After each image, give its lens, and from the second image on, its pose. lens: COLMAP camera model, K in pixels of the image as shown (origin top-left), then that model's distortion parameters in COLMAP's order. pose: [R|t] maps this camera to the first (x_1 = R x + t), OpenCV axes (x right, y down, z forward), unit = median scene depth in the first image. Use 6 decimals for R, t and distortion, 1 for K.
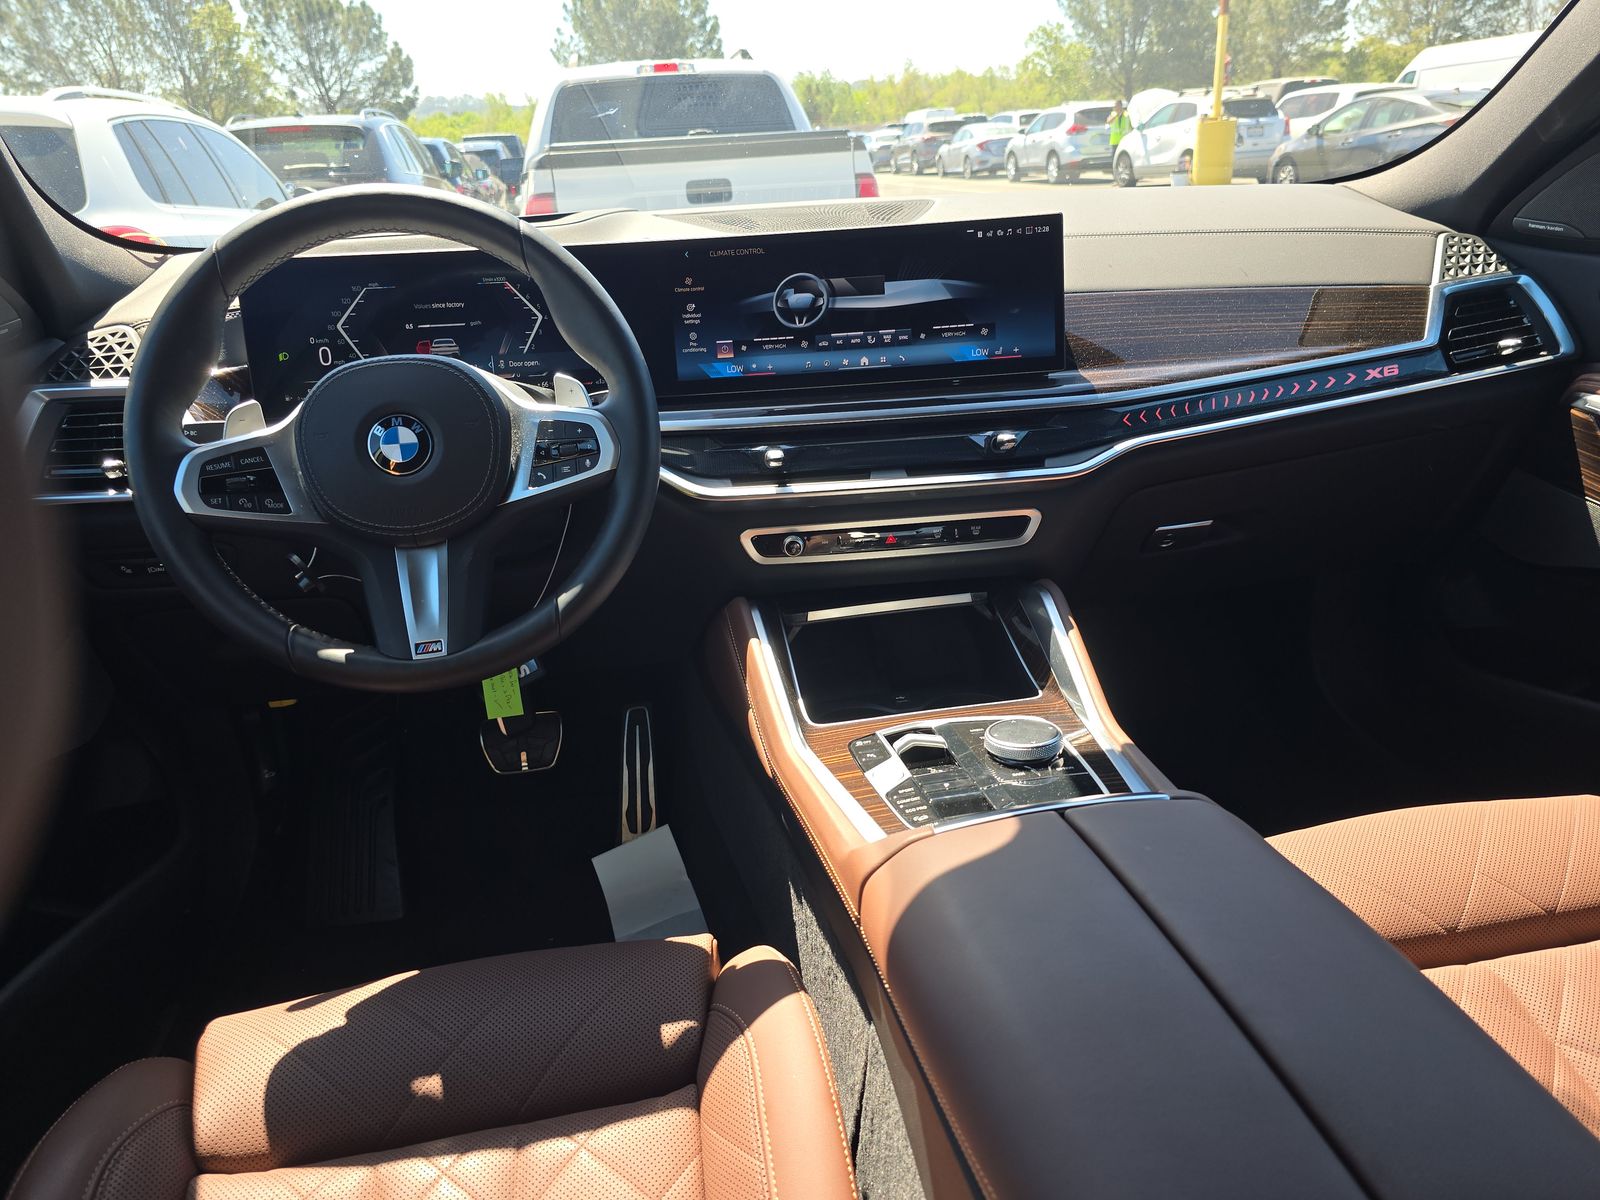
lens RADIAL K [[1058.3, 0, 802.2], [0, 1058.3, 607.8], [0, 0, 1]] dist [0.035861, -0.043973]
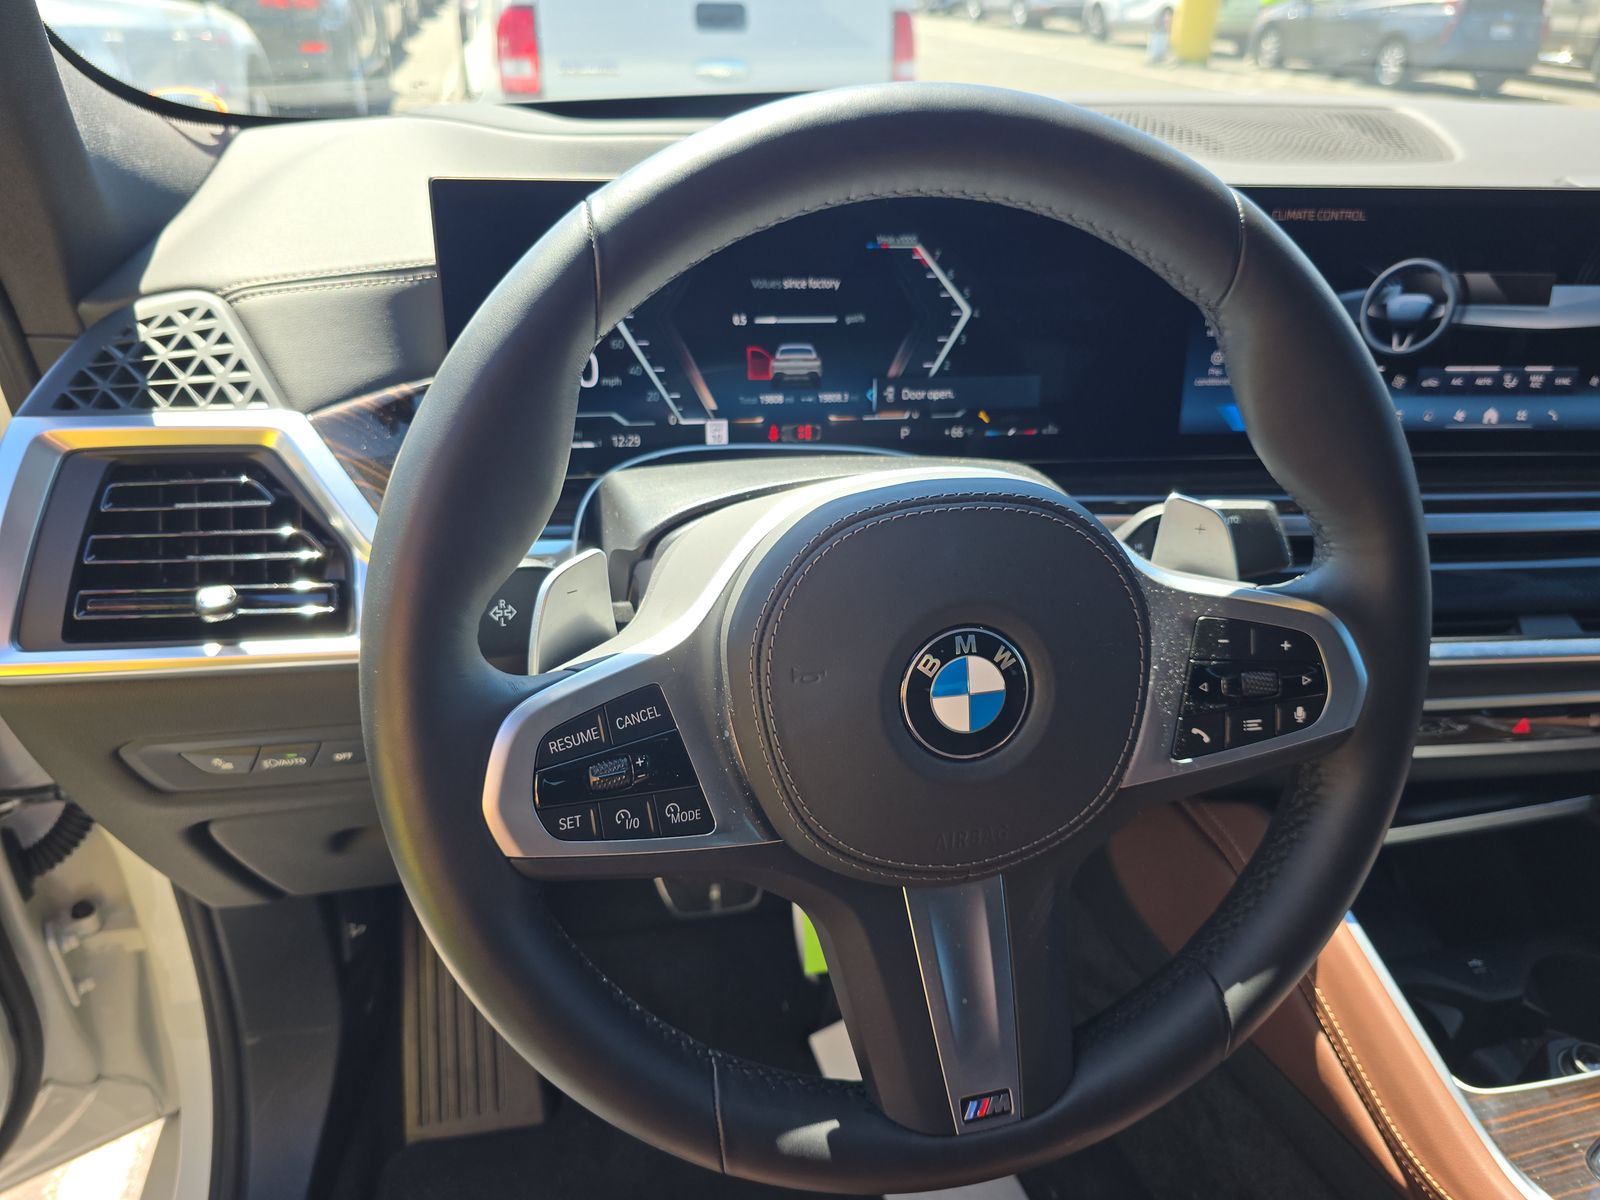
lens RADIAL K [[1090.9, 0, 804.6], [0, 1090.9, 606.4], [0, 0, 1]] dist [0.032408, -0.042441]
pose [[0.996067, 0.040436, 0.078838, -0.364688], [-0.049537, 0.991881, 0.117128, -0.181287], [-0.073462, -0.120573, 0.989983, 0.414523]]
